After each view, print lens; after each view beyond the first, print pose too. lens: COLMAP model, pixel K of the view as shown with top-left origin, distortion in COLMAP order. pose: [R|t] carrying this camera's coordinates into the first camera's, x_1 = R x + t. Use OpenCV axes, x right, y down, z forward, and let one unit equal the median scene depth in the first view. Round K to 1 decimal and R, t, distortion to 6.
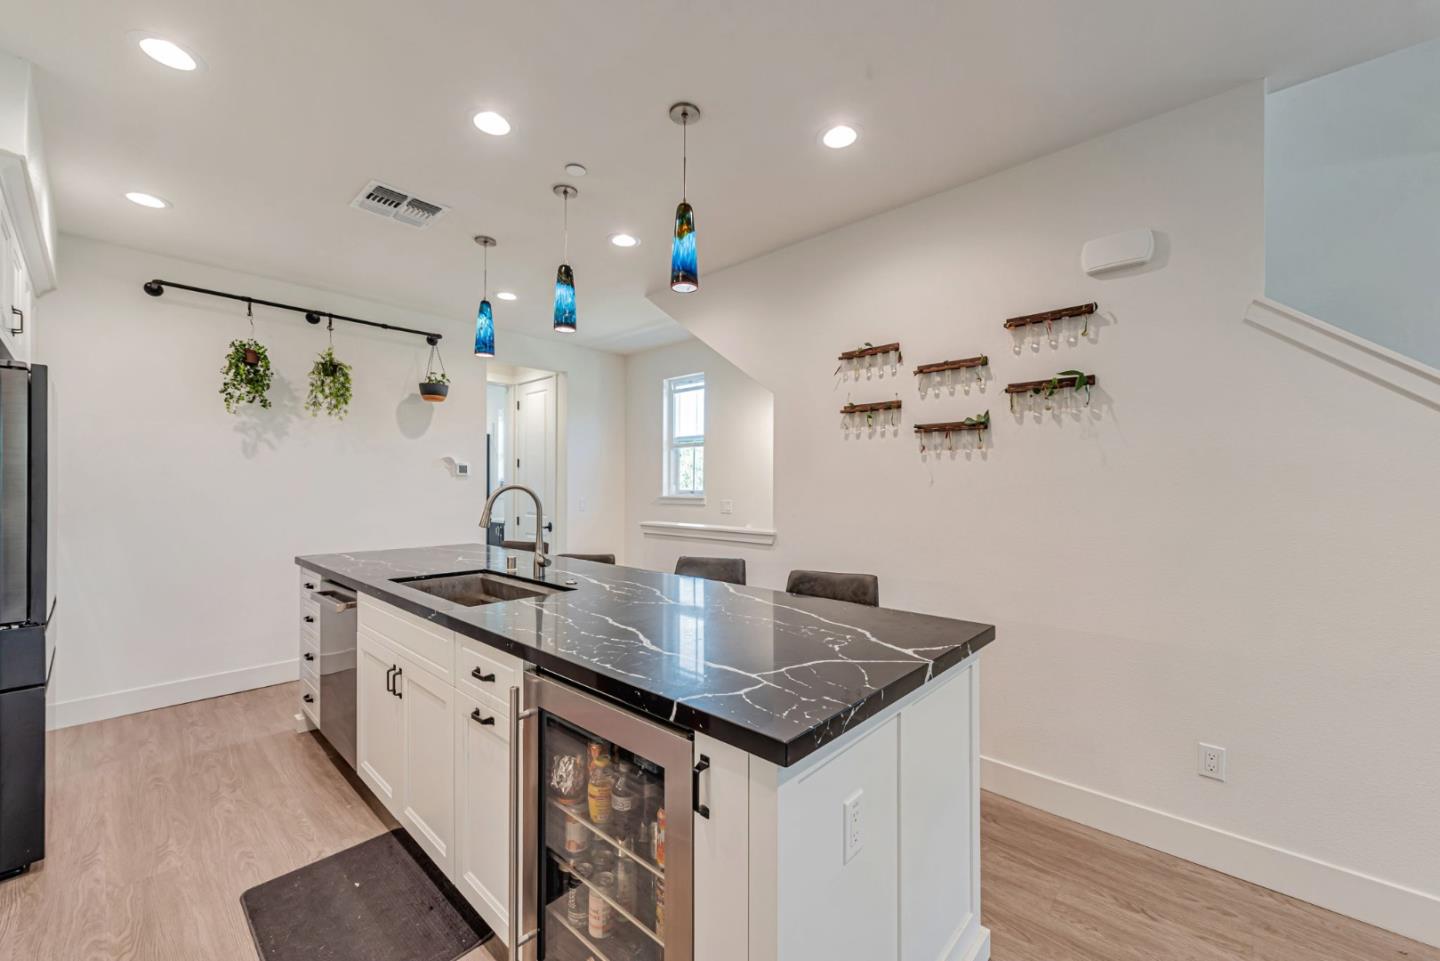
lens RADIAL K [[565.7, 0, 719.9], [0, 565.7, 485.5], [0, 0, 1]] dist [0.022765, 0.000034]
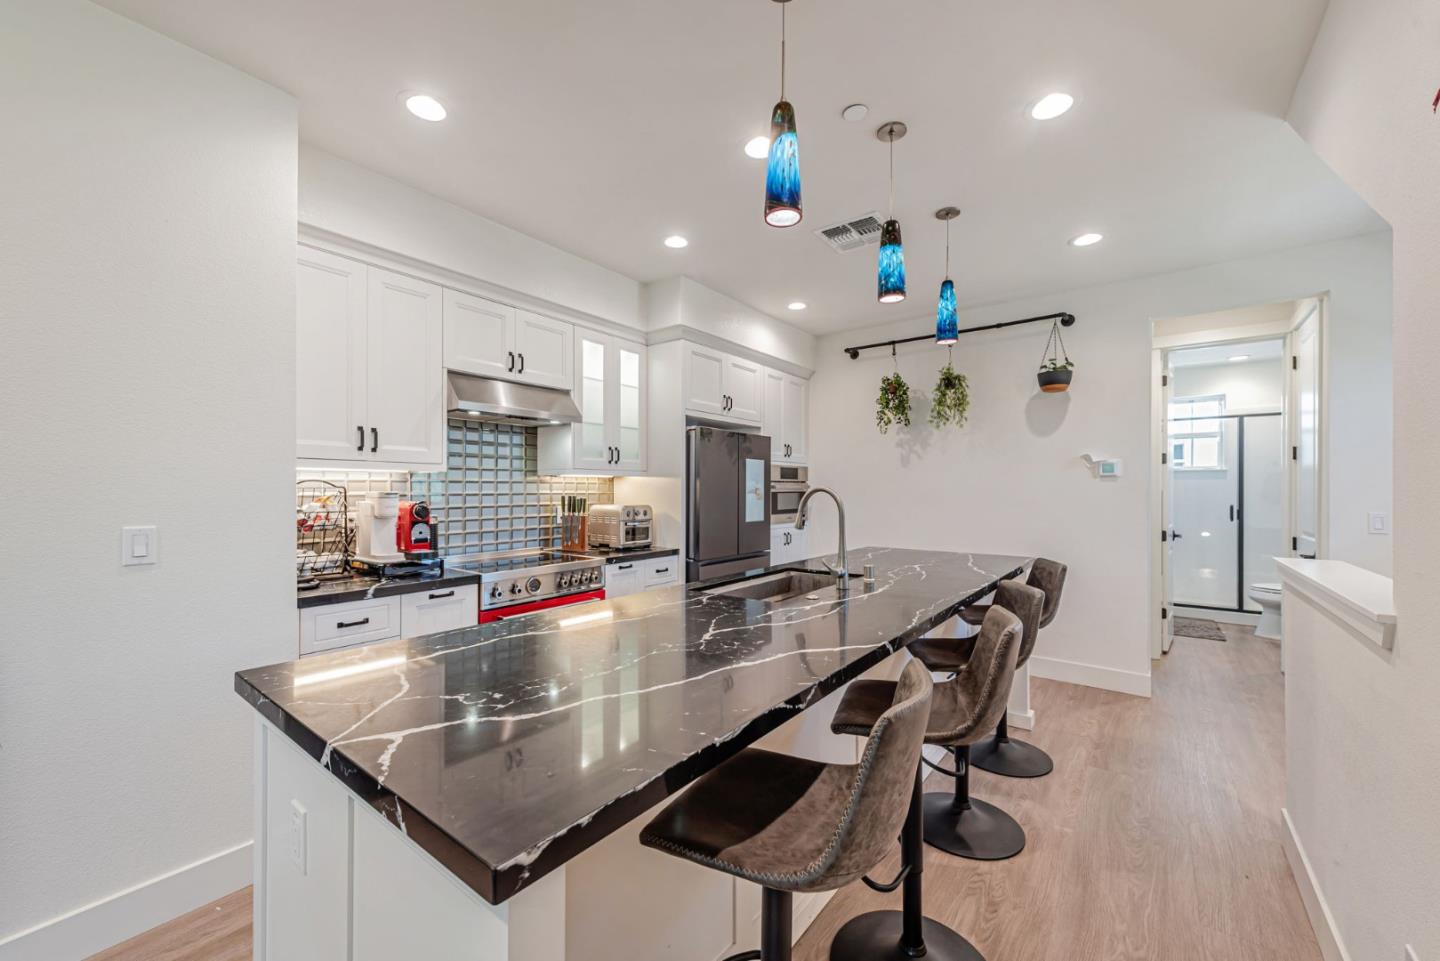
lens RADIAL K [[565.7, 0, 719.9], [0, 565.7, 485.5], [0, 0, 1]] dist [0.022765, 0.000034]
pose [[0.093279, -0.009092, -0.995599, 0.367318], [-0.000395, 0.999958, -0.009169, 0.003793], [0.995640, 0.001249, 0.093271, 0.471460]]
